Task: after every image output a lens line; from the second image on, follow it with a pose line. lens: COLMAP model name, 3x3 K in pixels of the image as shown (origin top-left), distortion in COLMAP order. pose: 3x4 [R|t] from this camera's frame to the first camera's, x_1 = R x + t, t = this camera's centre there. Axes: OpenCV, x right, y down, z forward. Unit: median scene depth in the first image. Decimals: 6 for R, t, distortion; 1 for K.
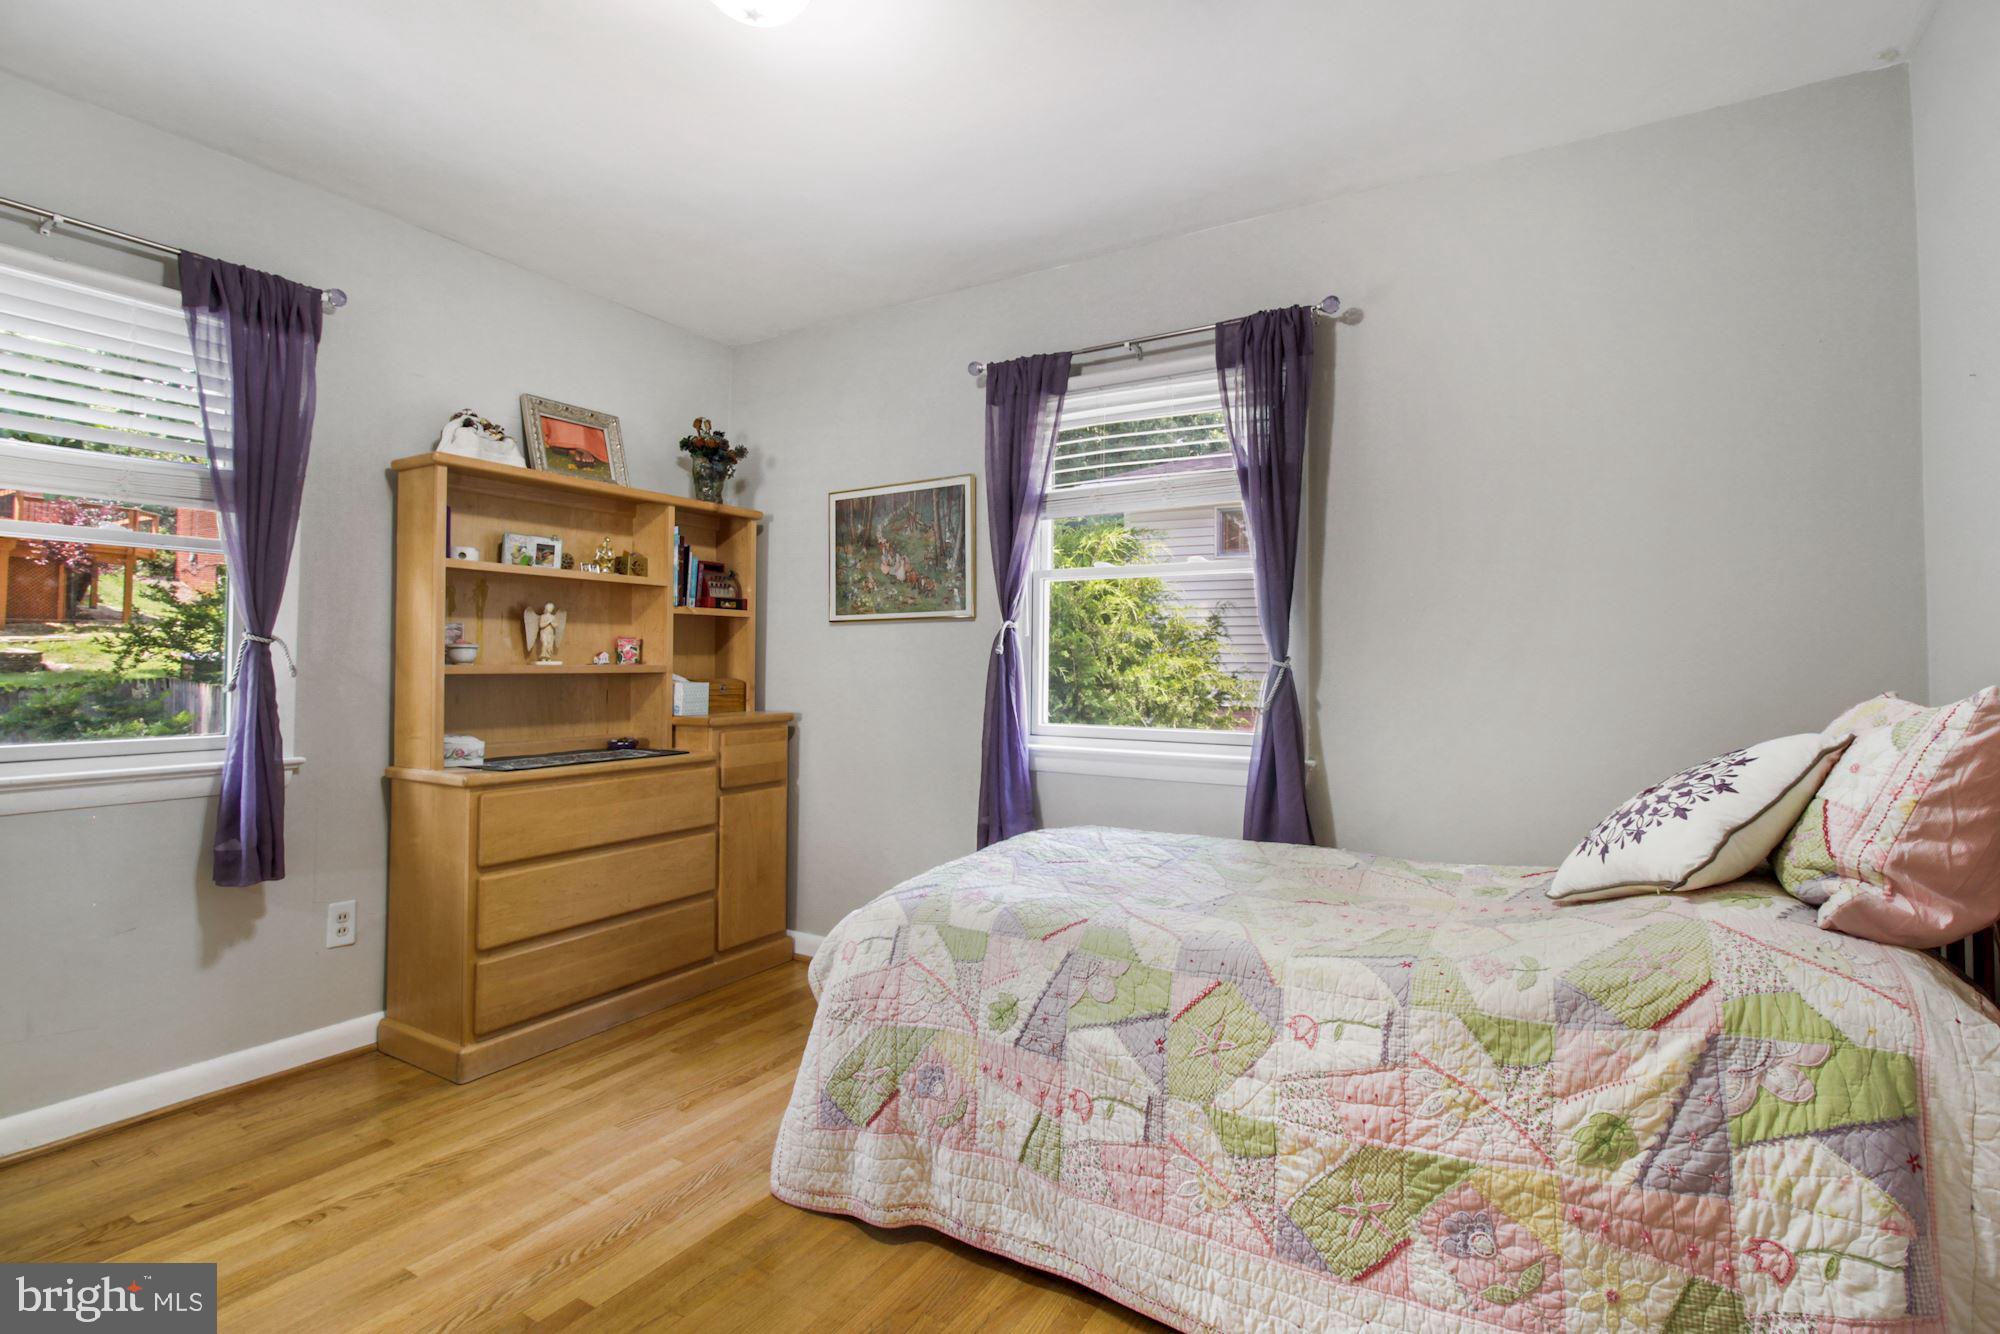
lens RADIAL K [[938.7, 0, 1011.9], [0, 938.7, 648.3], [0, 0, 1]] dist [-0.005995, -0.000159]
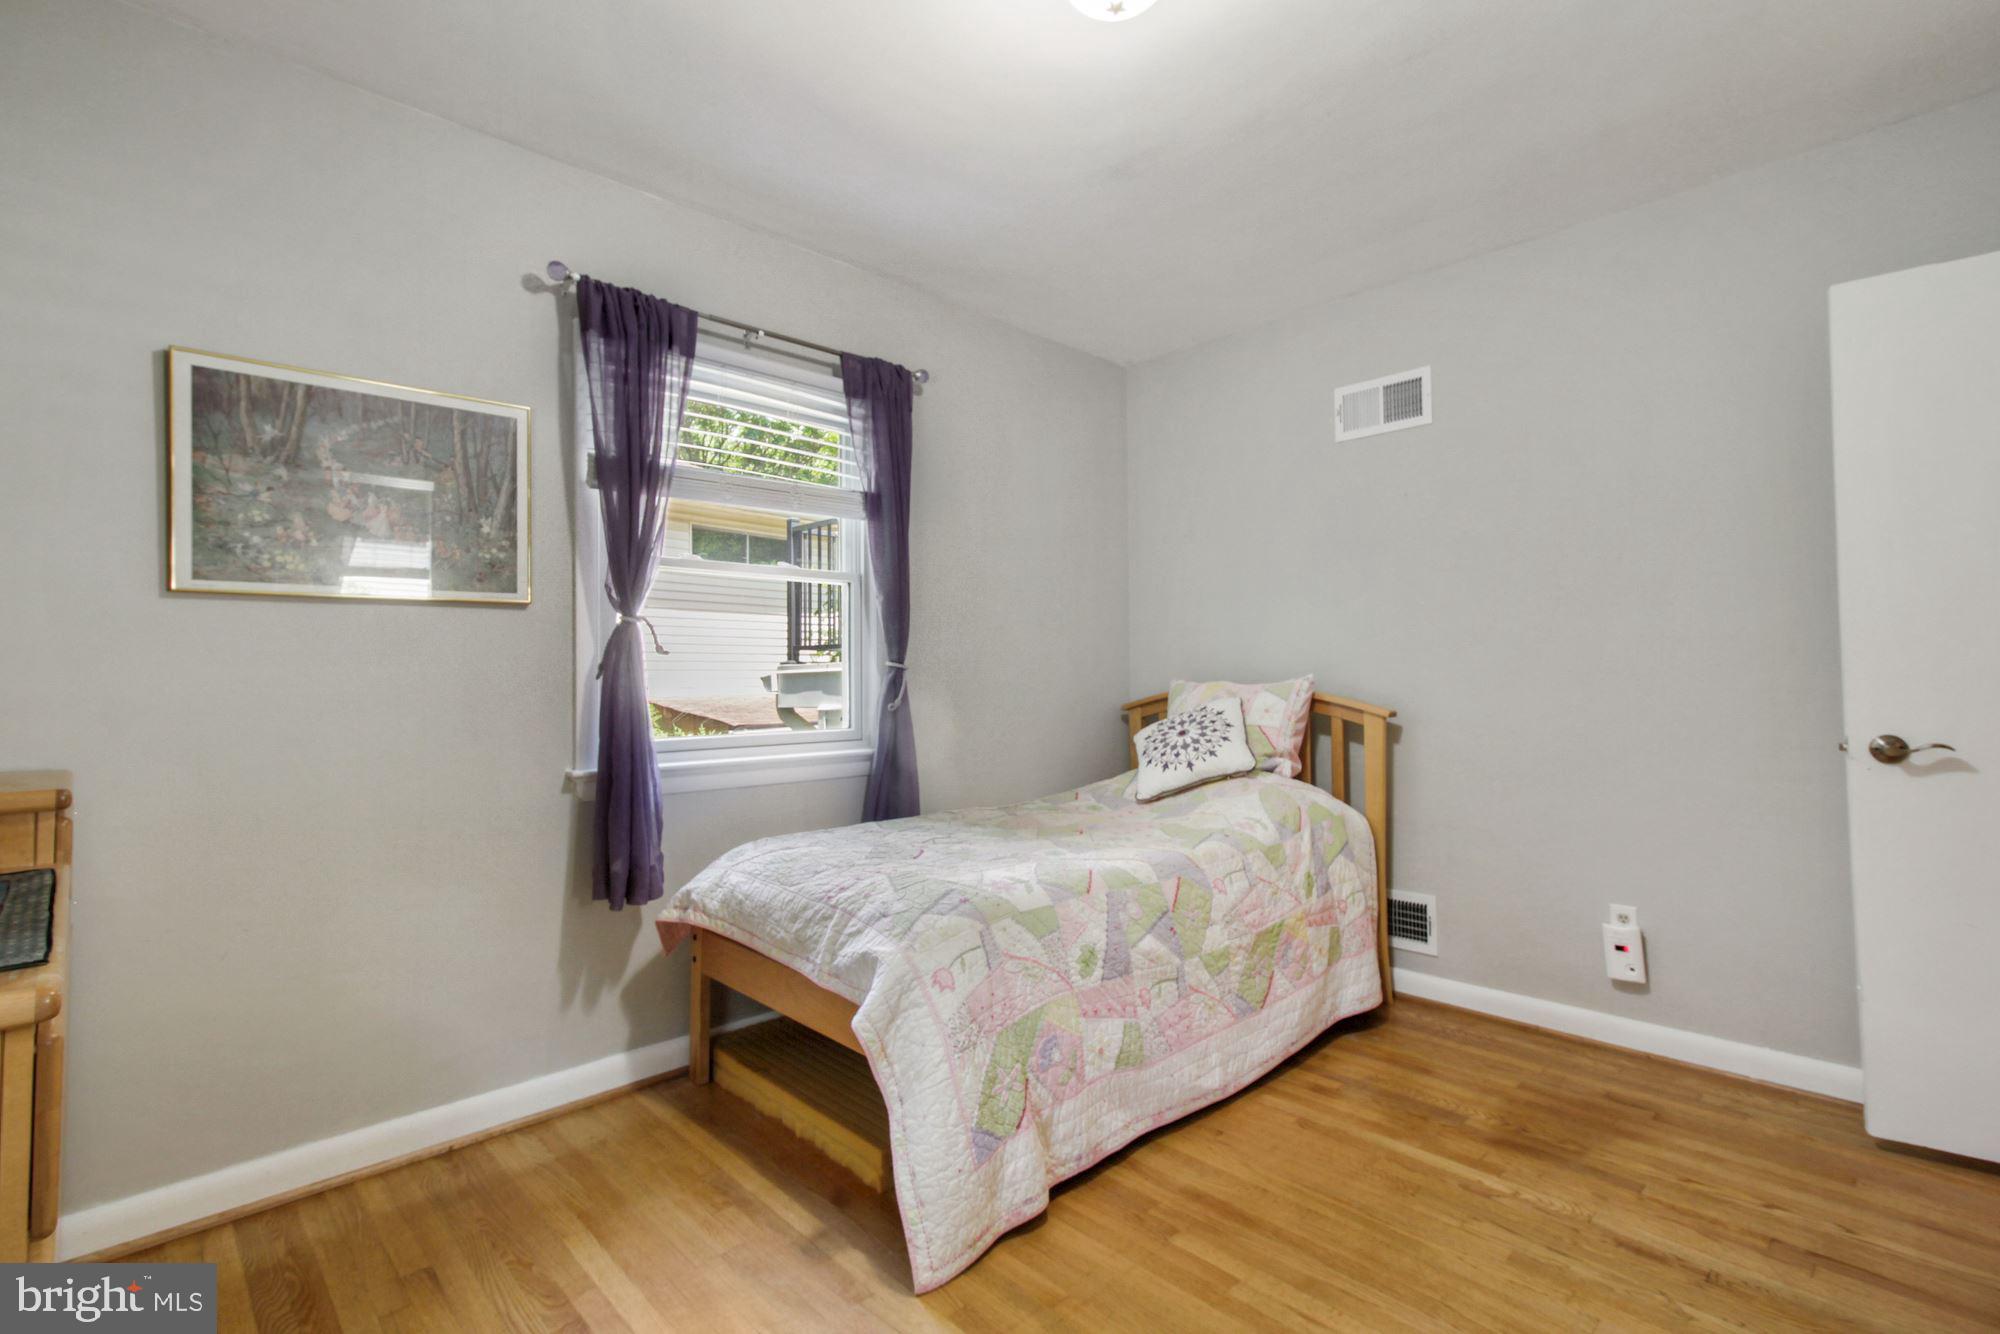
lens RADIAL K [[938.7, 0, 1011.3], [0, 938.7, 672.9], [0, 0, 1]] dist [-0.005995, -0.000159]
pose [[0.254310, -0.004717, 0.967111, -1.094355], [-0.011452, 0.999903, 0.007888, 0.018163], [-0.967055, -0.013081, 0.254231, 0.747257]]
